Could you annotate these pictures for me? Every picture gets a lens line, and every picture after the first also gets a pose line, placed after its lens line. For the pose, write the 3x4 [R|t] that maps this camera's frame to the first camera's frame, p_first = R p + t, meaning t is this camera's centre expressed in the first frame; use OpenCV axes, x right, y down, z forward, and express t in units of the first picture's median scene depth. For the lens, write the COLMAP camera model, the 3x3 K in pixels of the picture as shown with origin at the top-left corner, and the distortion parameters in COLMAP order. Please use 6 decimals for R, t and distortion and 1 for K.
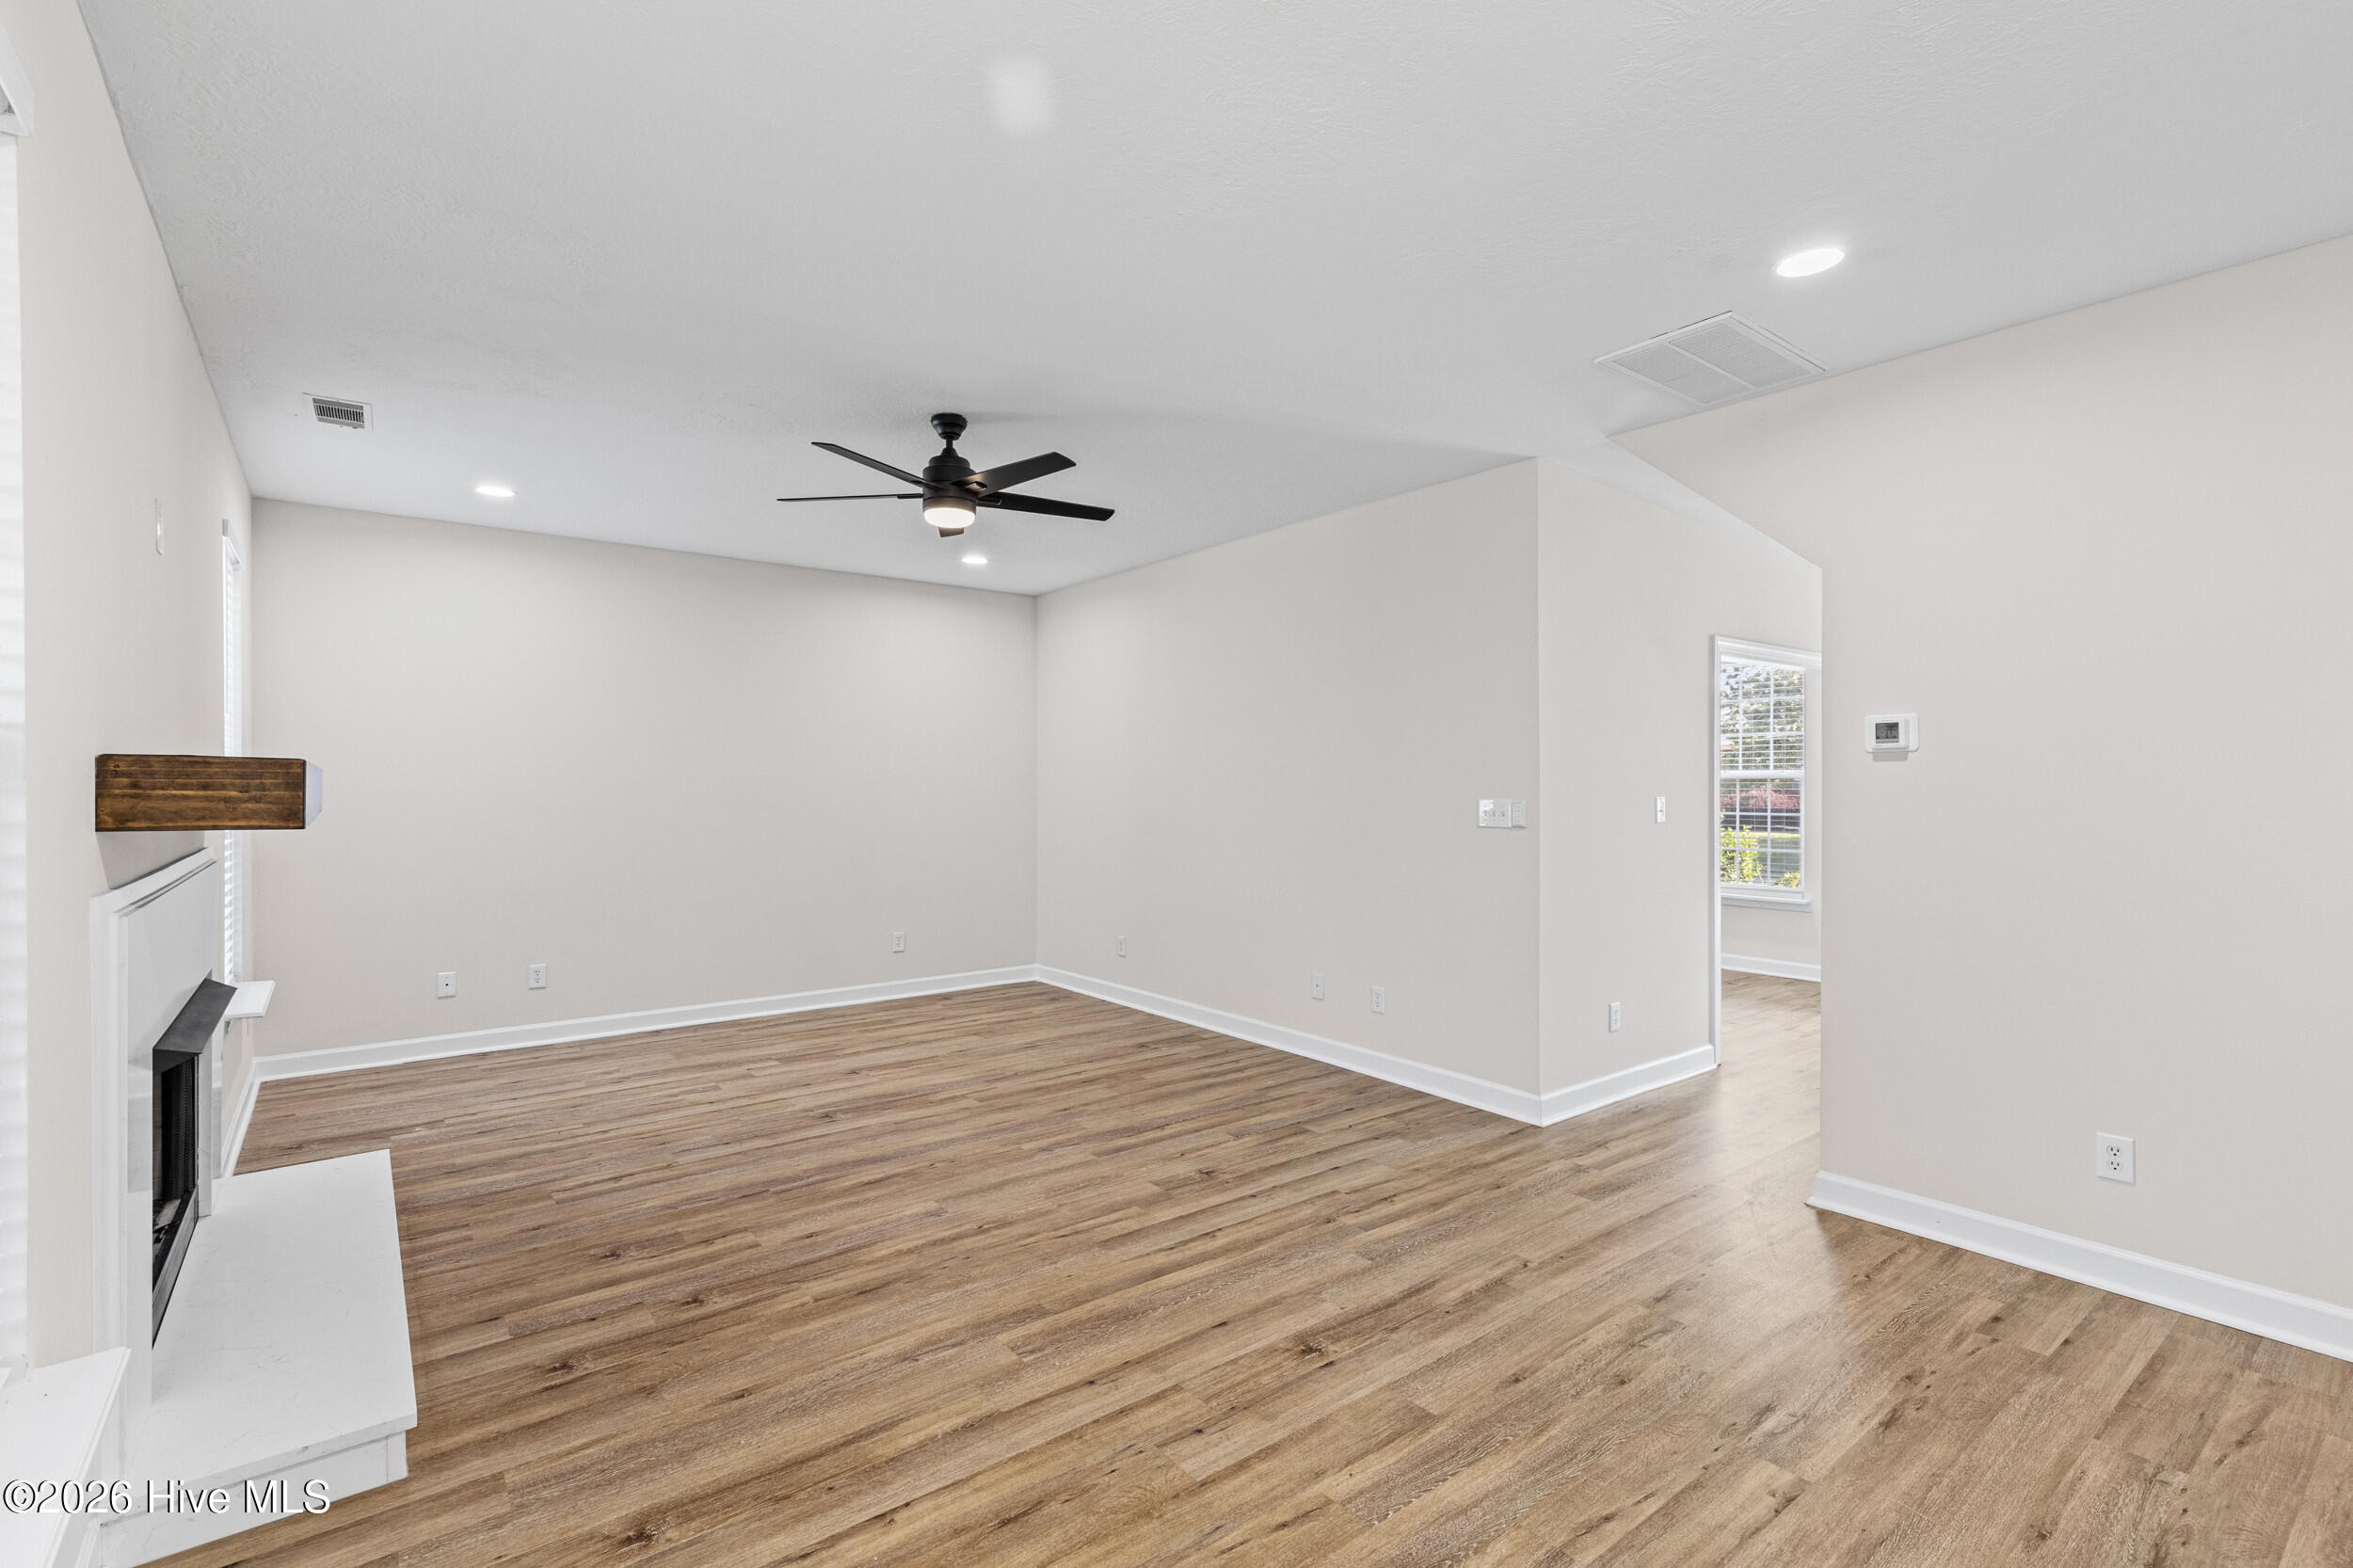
lens RADIAL K [[1061.7, 0, 1168.2], [0, 1061.7, 784.9], [0, 0, 1]] dist [0.009556, -0.000106]
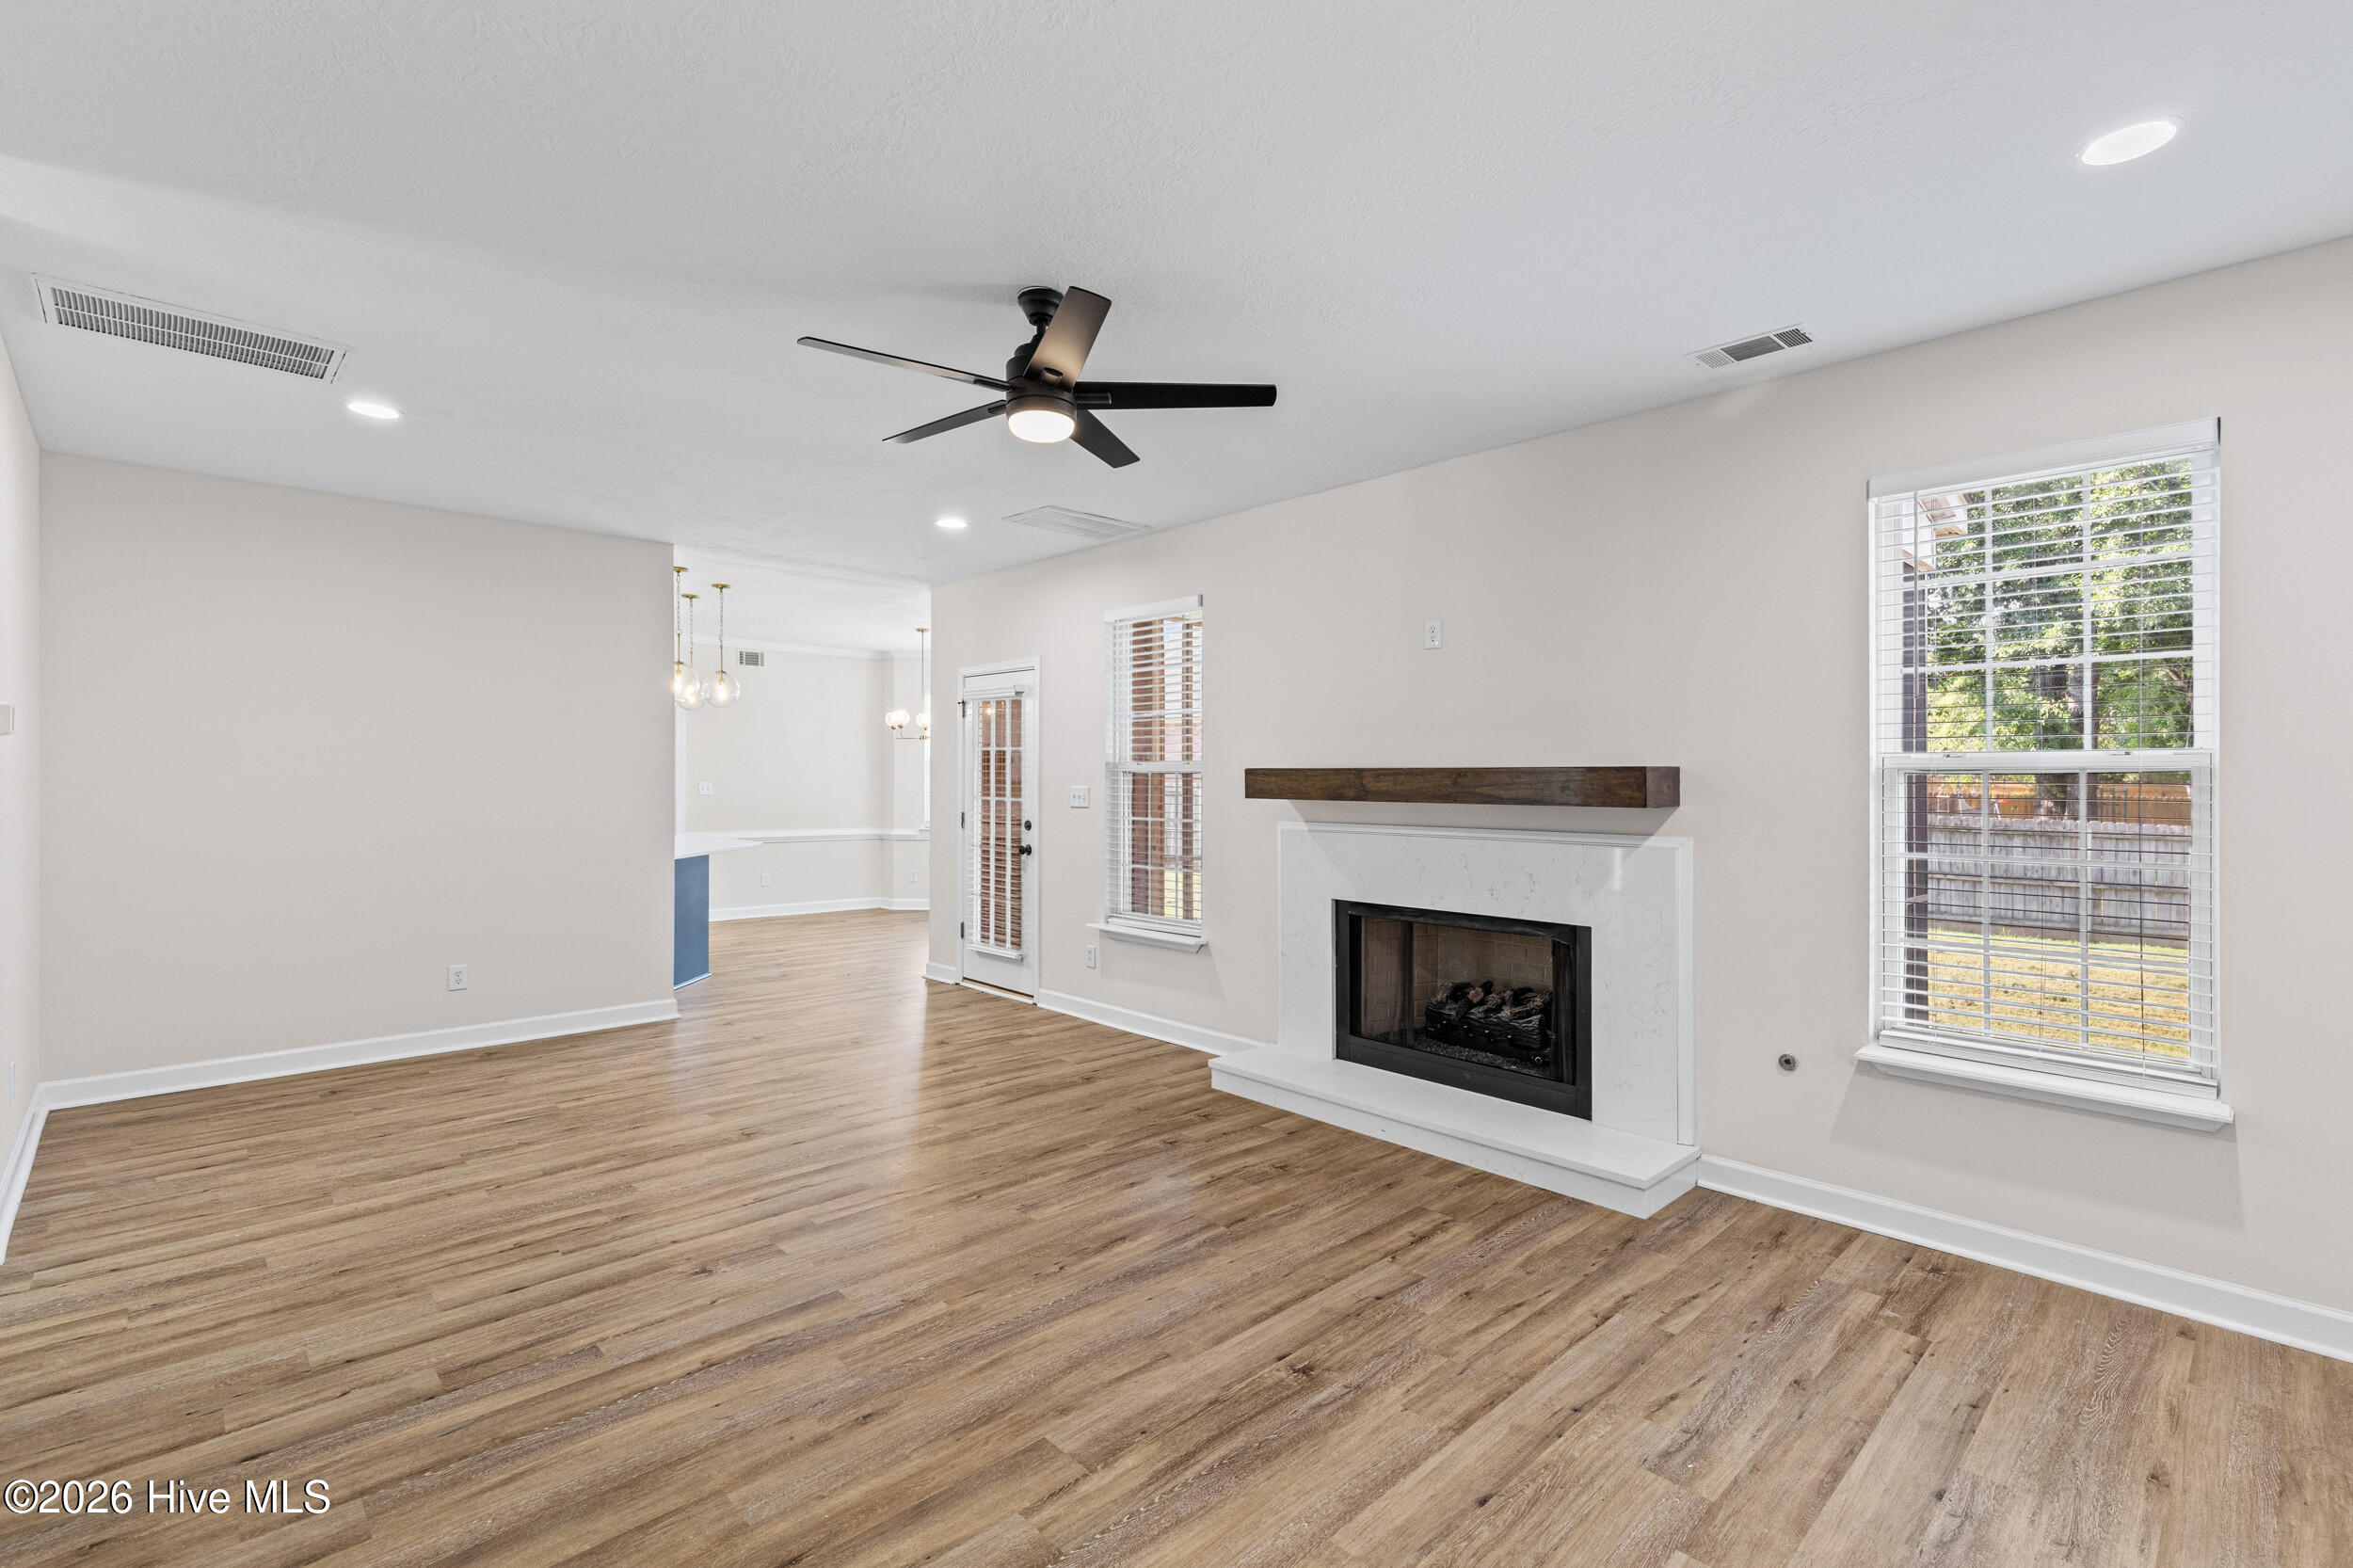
lens RADIAL K [[1064.2, 0, 1173.7], [0, 1064.2, 785.5], [0, 0, 1]] dist [0.004945, 0.000450]
pose [[-0.994530, -0.004483, -0.104352, -0.230160], [-0.005433, 0.999946, 0.008821, -0.002882], [0.104306, 0.009340, -0.994501, 1.854586]]
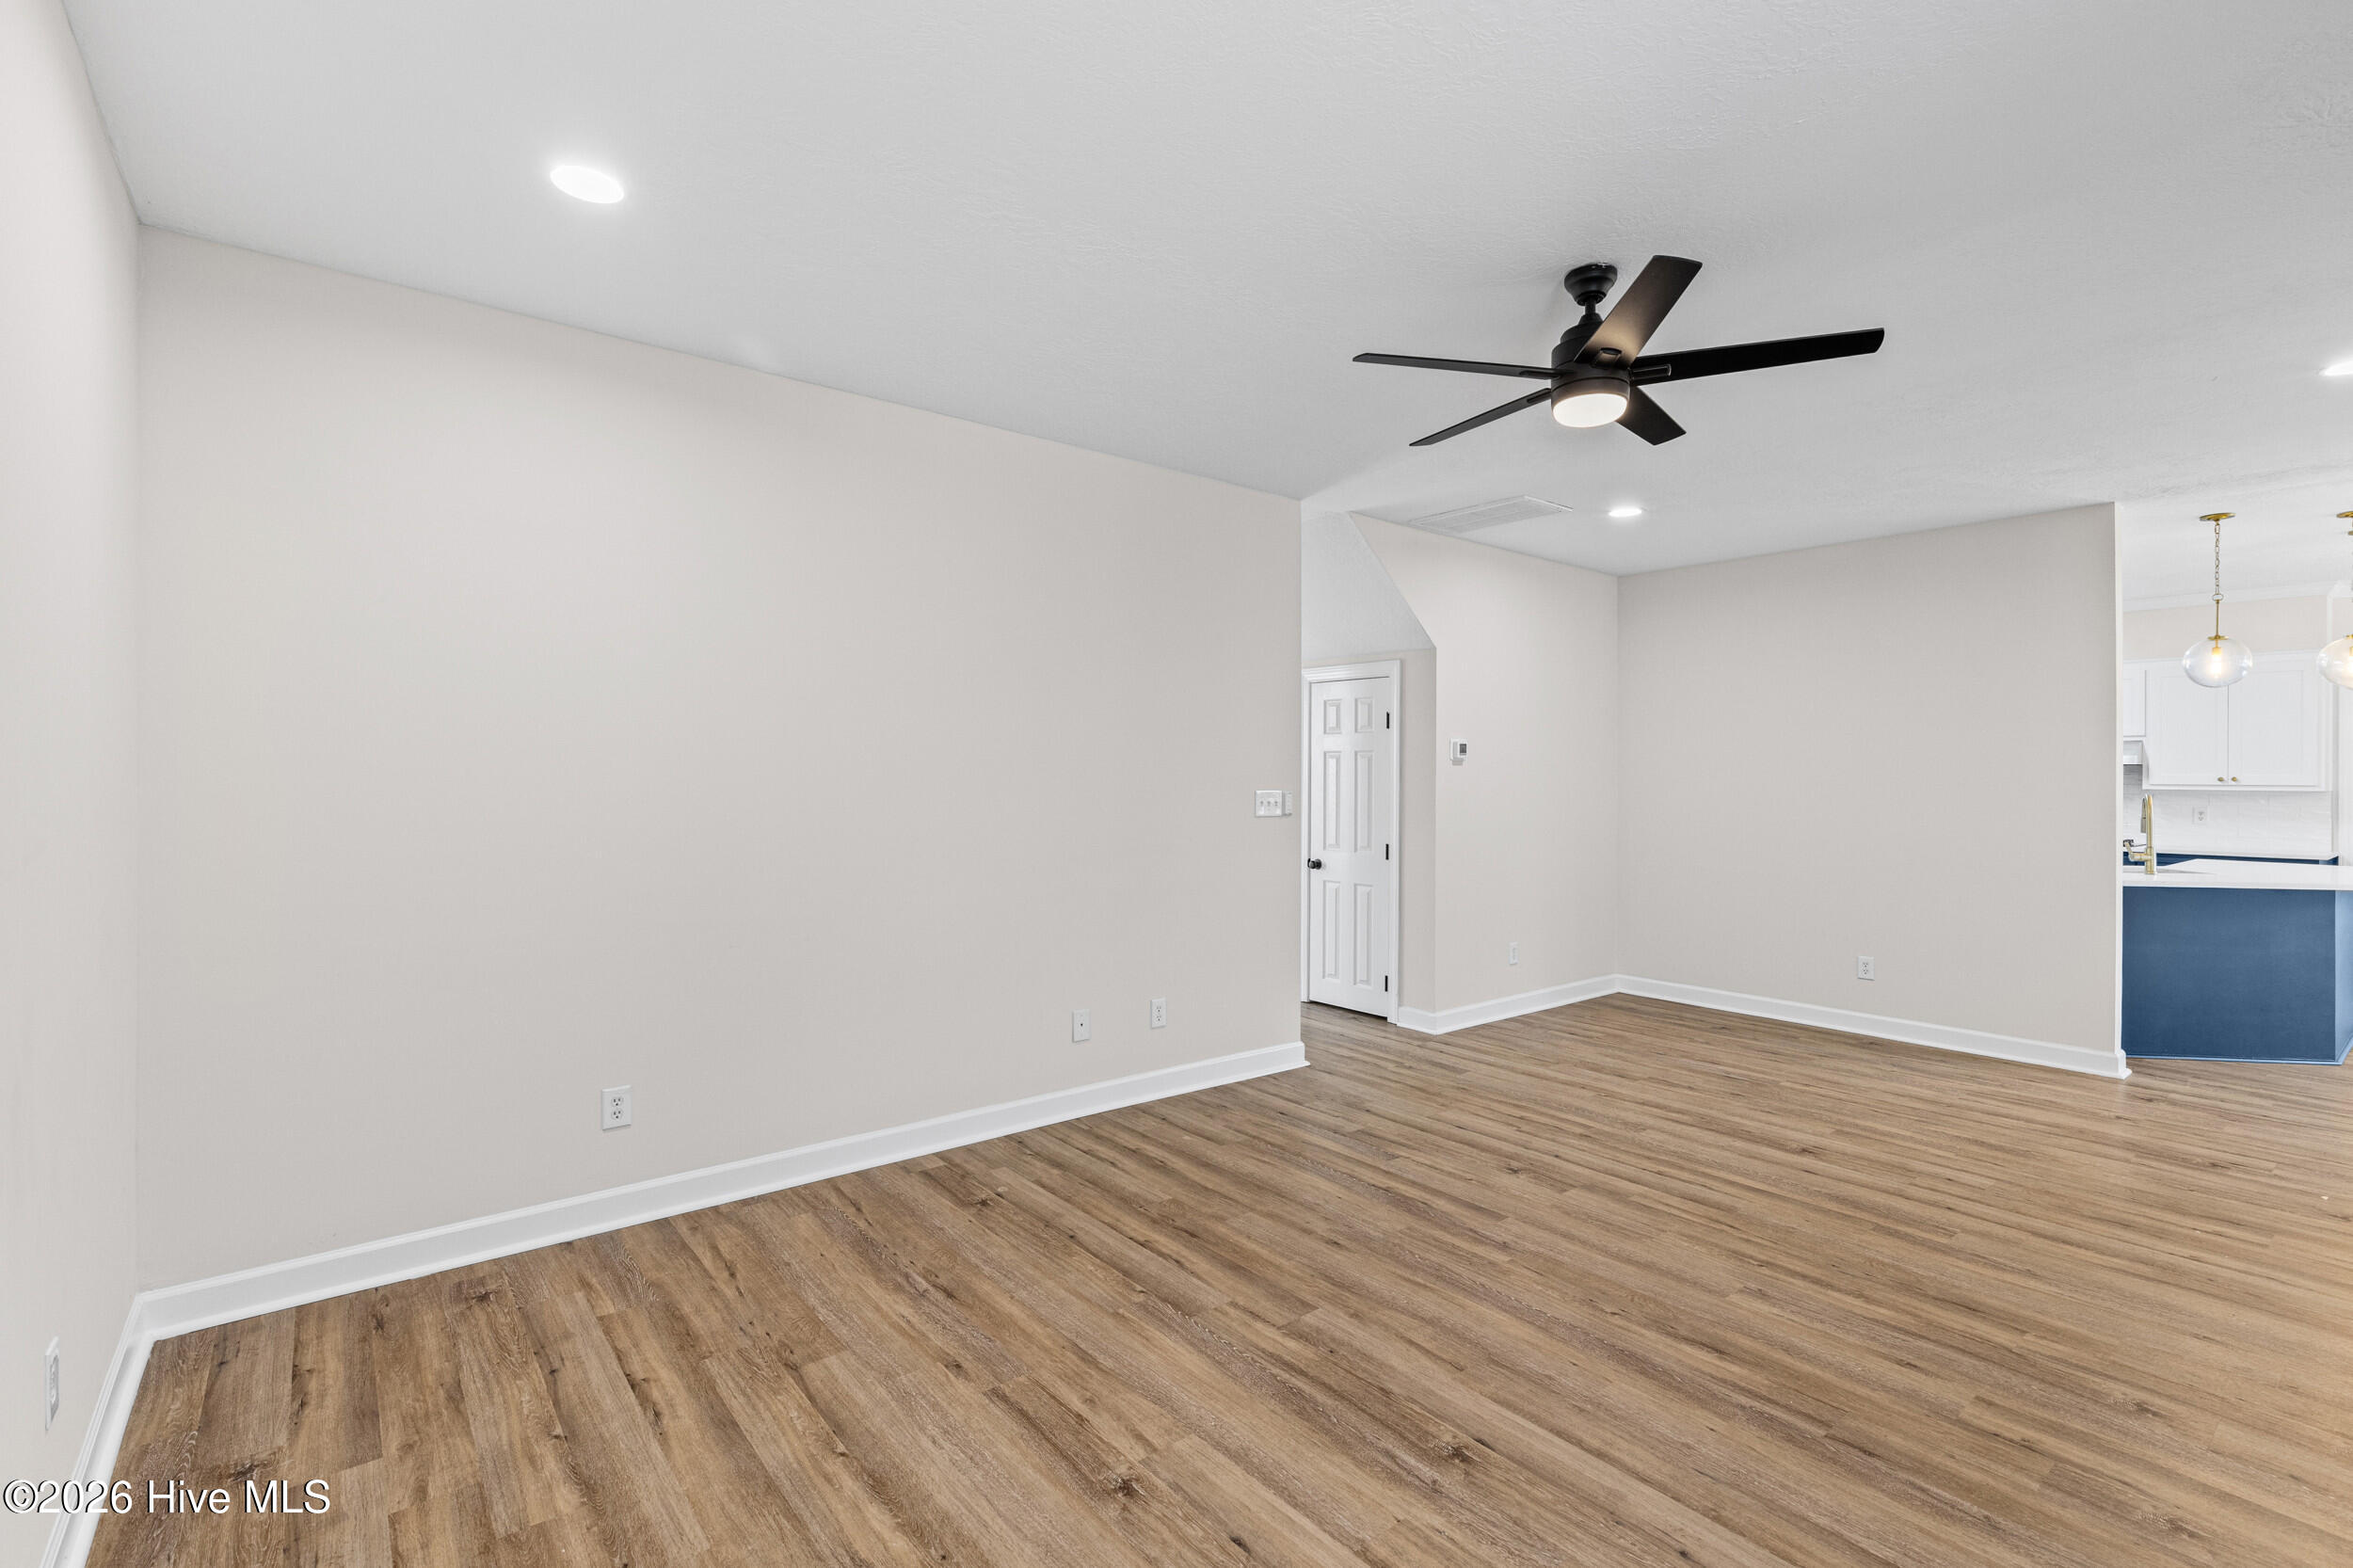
lens RADIAL K [[1064.2, 0, 1173.7], [0, 1064.2, 785.5], [0, 0, 1]] dist [0.004945, 0.000450]
pose [[-0.019604, -0.011018, 0.999747, -0.968735], [-0.006057, 0.999922, 0.010901, -0.004007], [-0.999789, -0.005842, -0.019669, 1.367917]]
